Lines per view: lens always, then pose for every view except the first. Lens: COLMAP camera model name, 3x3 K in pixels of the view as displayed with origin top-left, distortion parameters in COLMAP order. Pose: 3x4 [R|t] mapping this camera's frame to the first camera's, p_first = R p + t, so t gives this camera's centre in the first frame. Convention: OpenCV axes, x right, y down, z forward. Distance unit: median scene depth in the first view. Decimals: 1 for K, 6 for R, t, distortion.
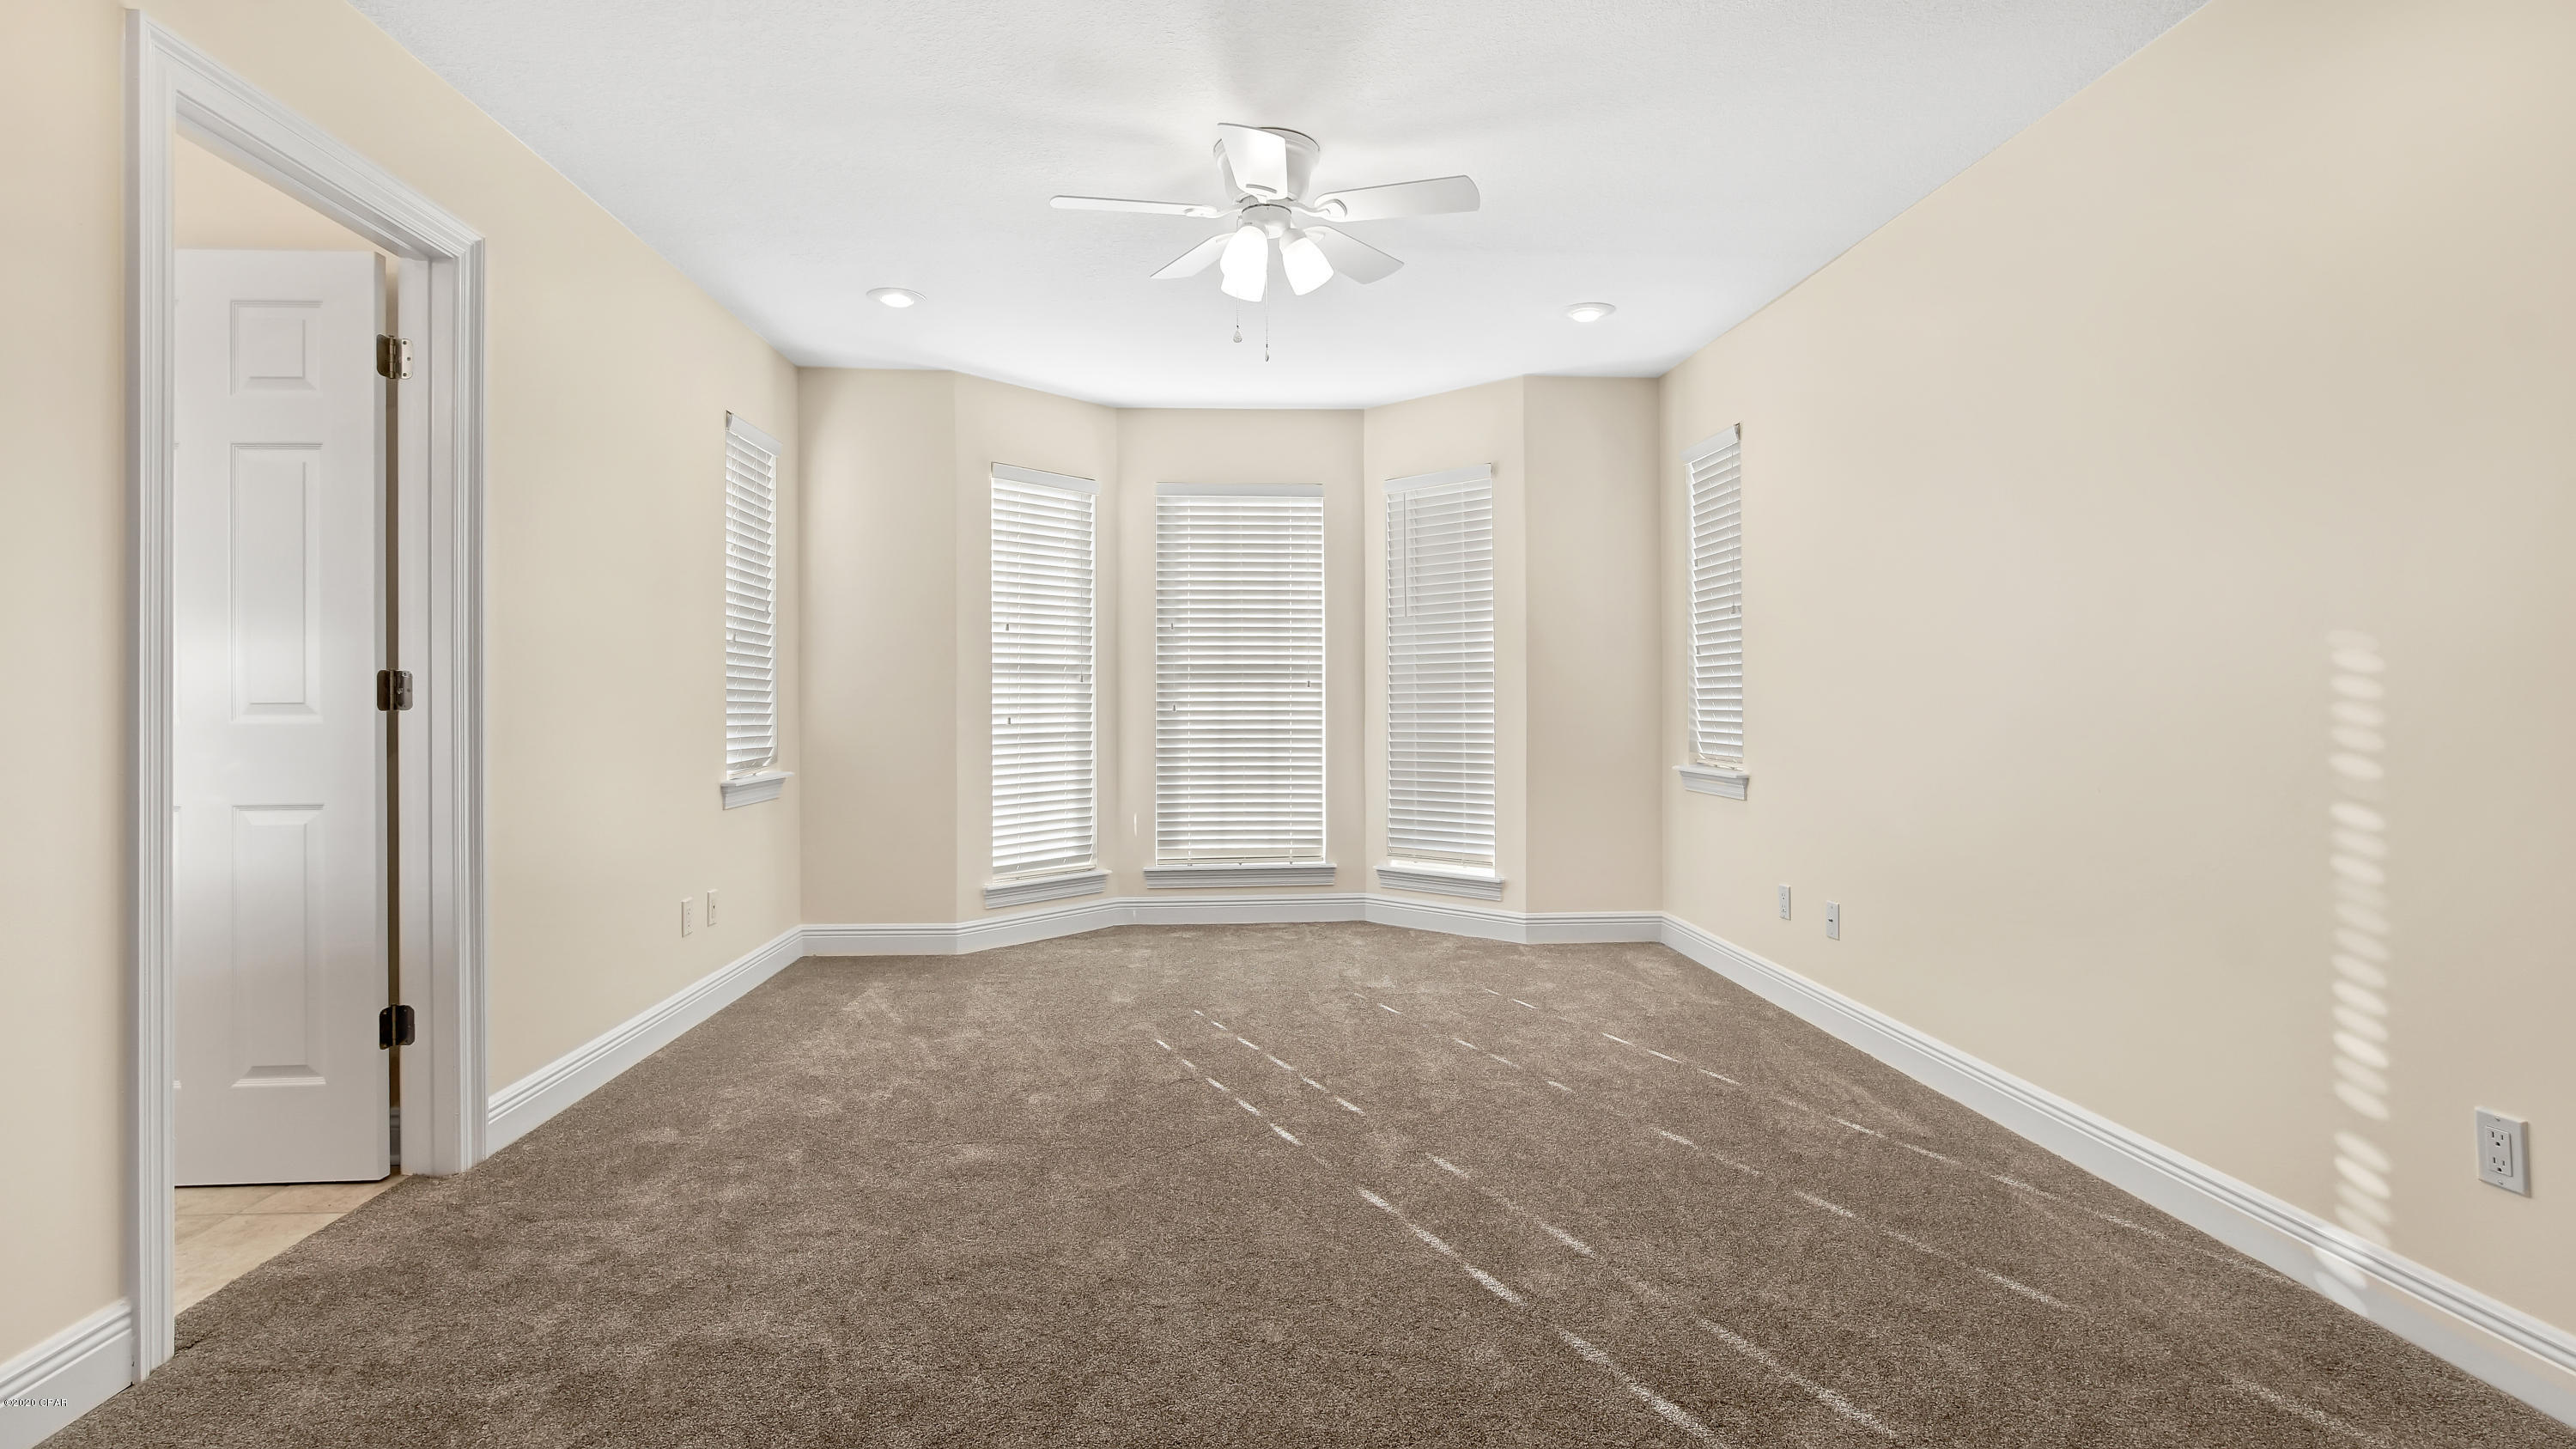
lens RADIAL K [[1201.2, 0, 1290.2], [0, 1201.2, 695.1], [0, 0, 1]] dist [-0.002182, -0.000228]
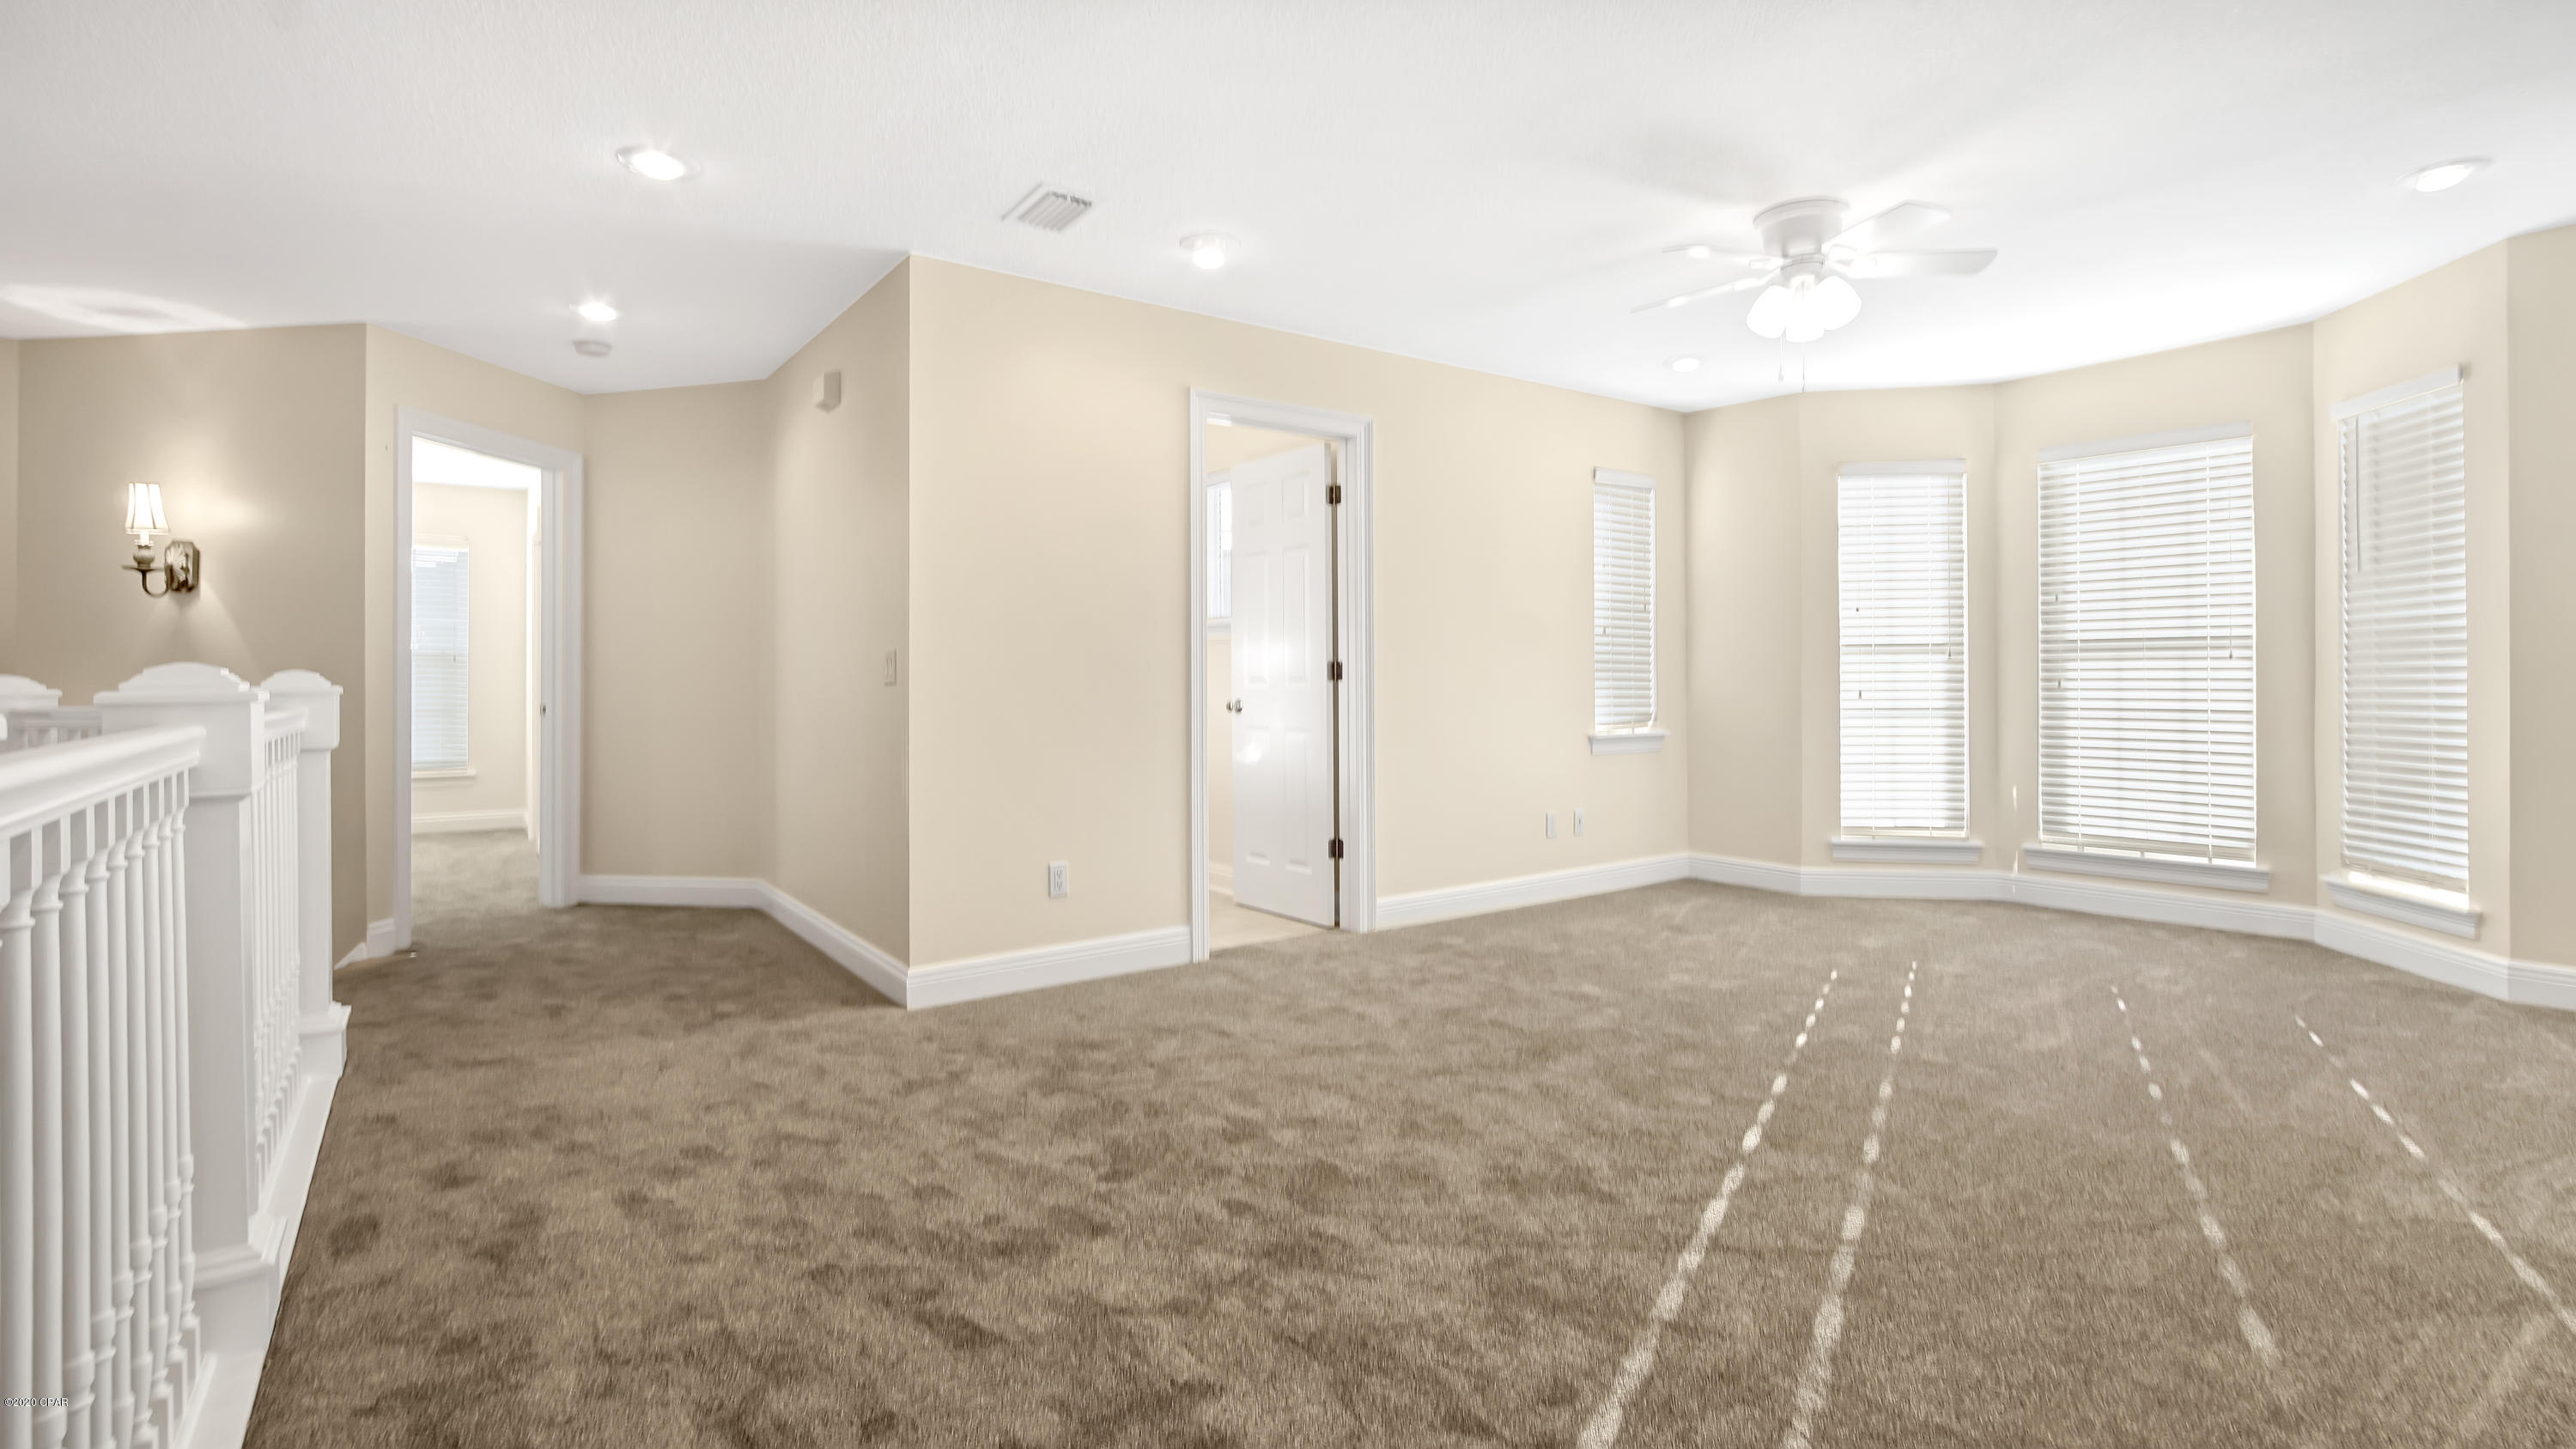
lens RADIAL K [[1201.2, 0, 1290.2], [0, 1201.2, 695.1], [0, 0, 1]] dist [-0.002182, -0.000228]
pose [[0.539352, 0.012292, -0.841990, 0.429180], [0.004772, 0.999833, 0.017653, -0.000194], [0.842067, -0.013539, 0.539204, -0.042757]]
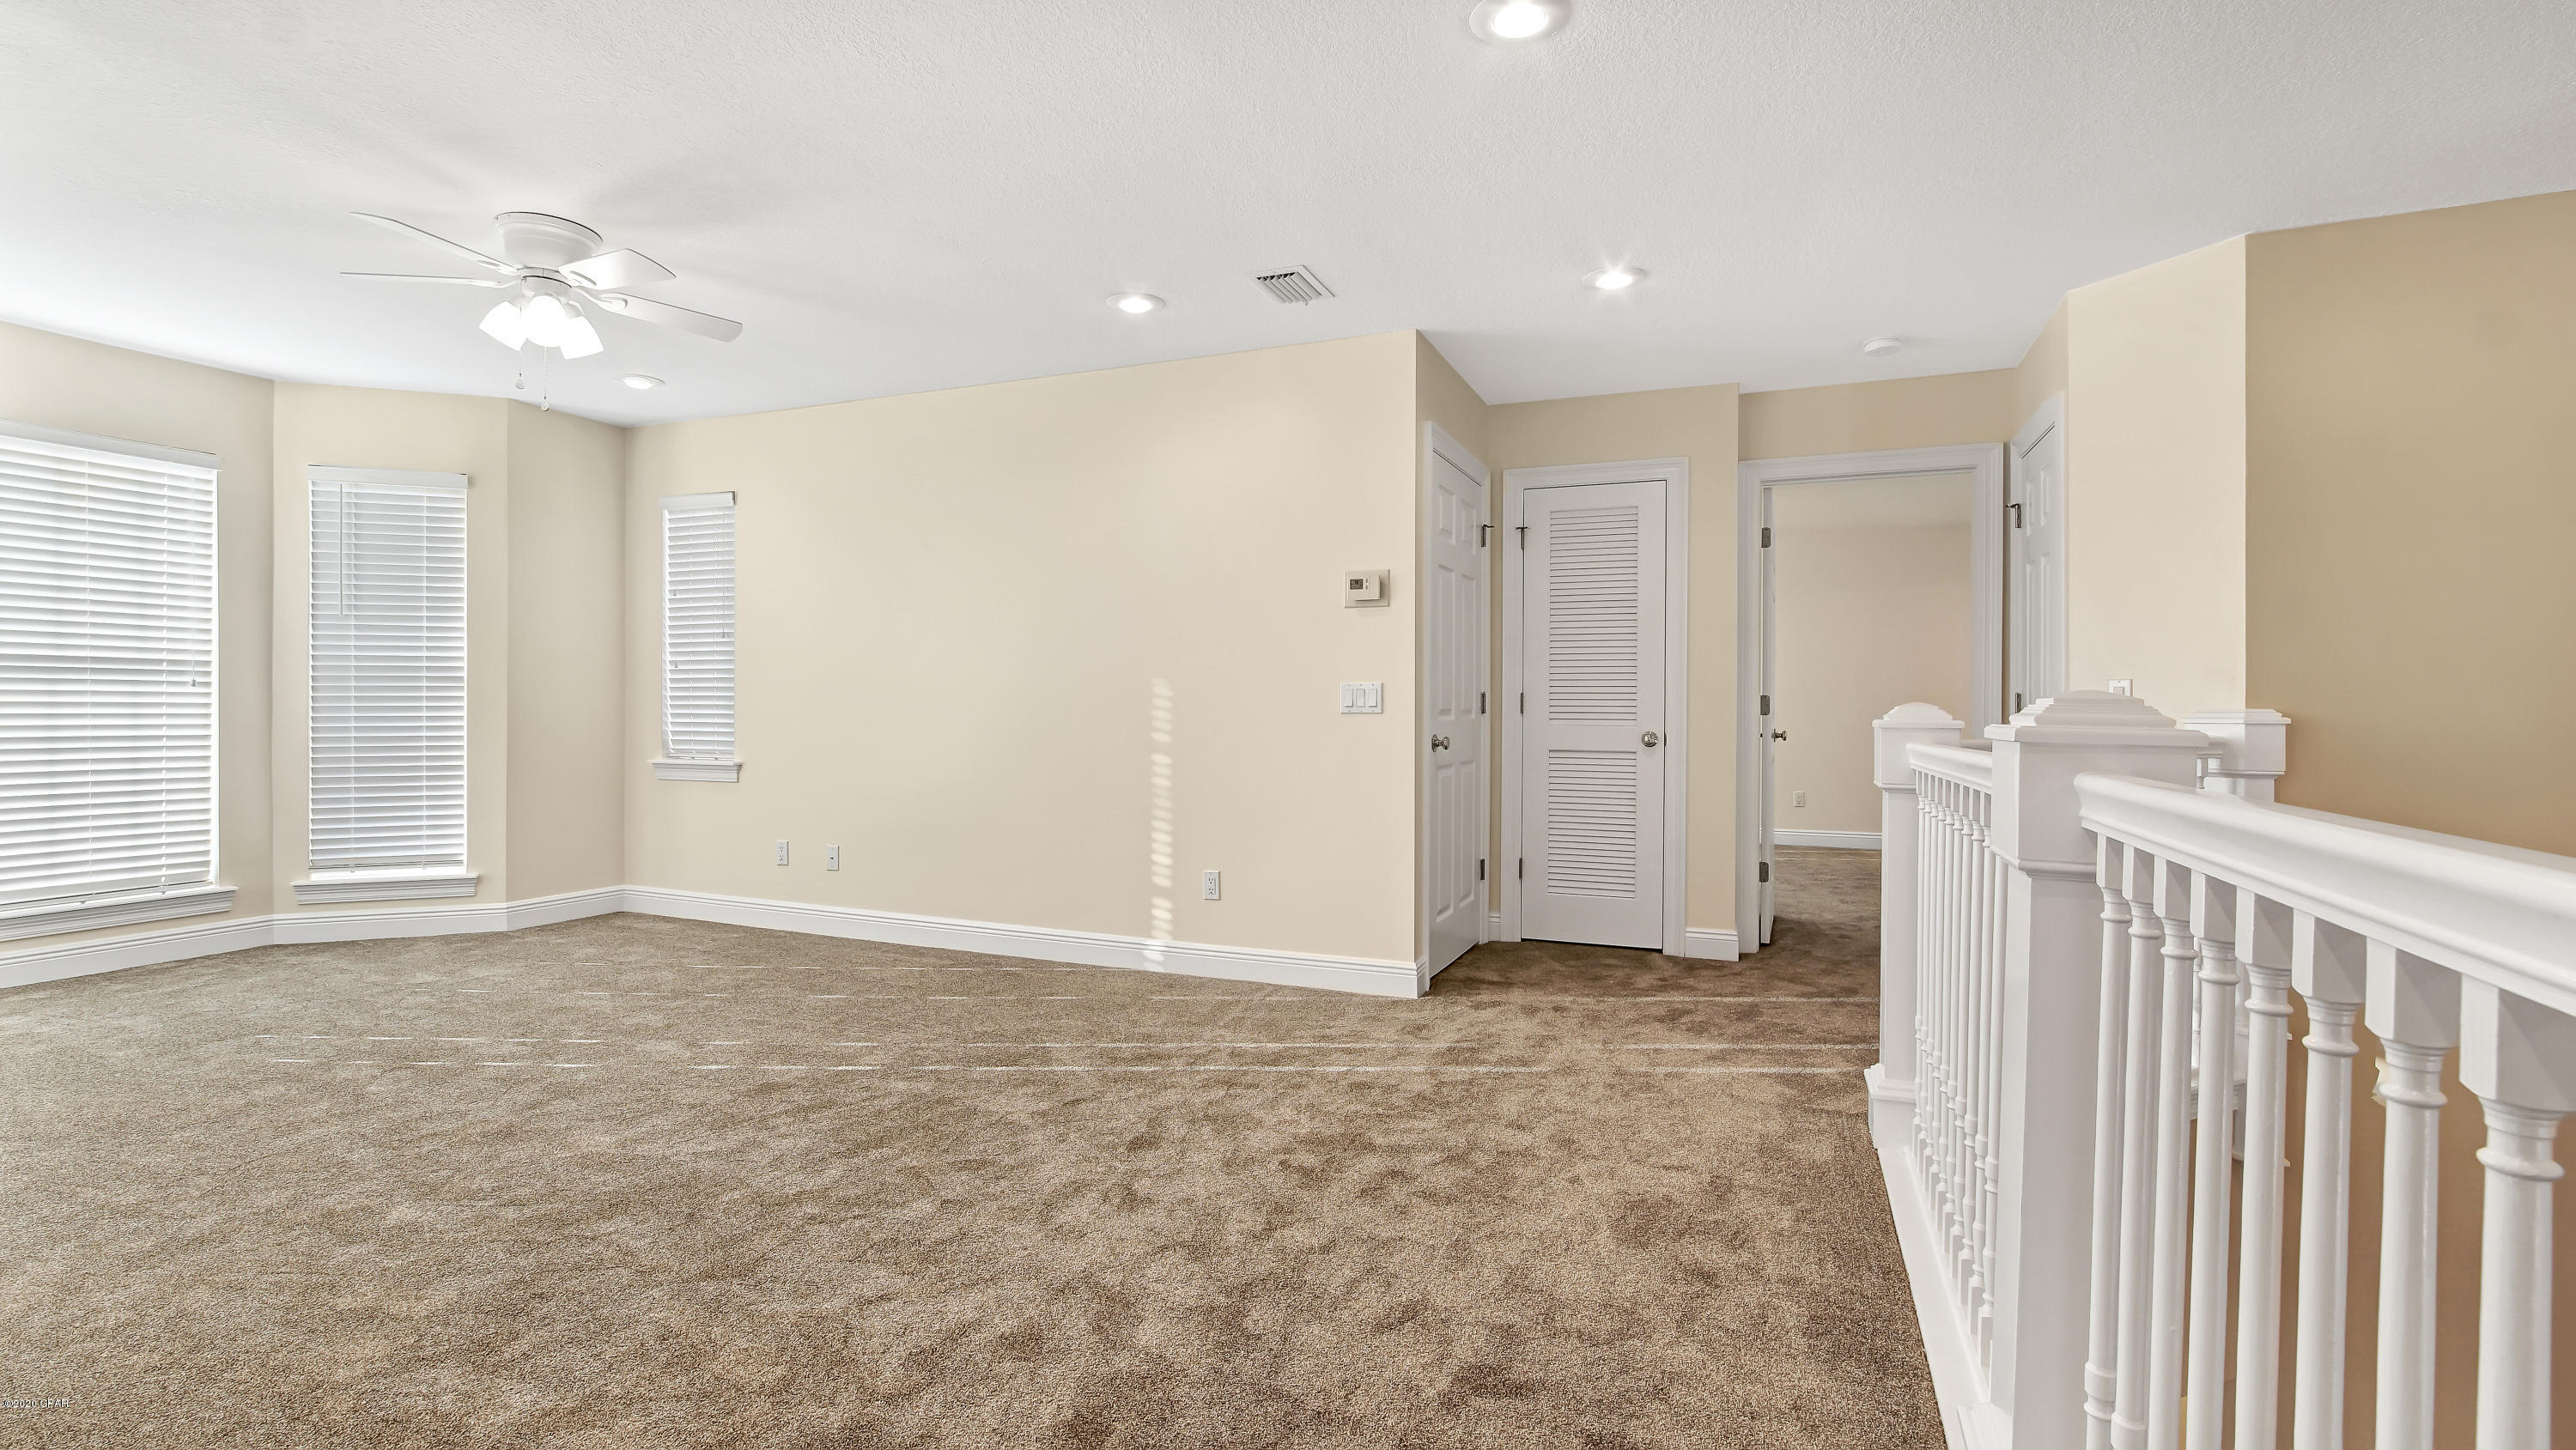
lens RADIAL K [[1176.5, 0, 1331.6], [0, 1176.5, 729.9], [0, 0, 1]] dist [-0.000552, -0.000129]
pose [[0.414711, -0.011370, 0.909882, -0.470565], [-0.011096, 0.999784, 0.017550, 0.001015], [-0.909886, -0.017374, 0.414495, -0.107122]]
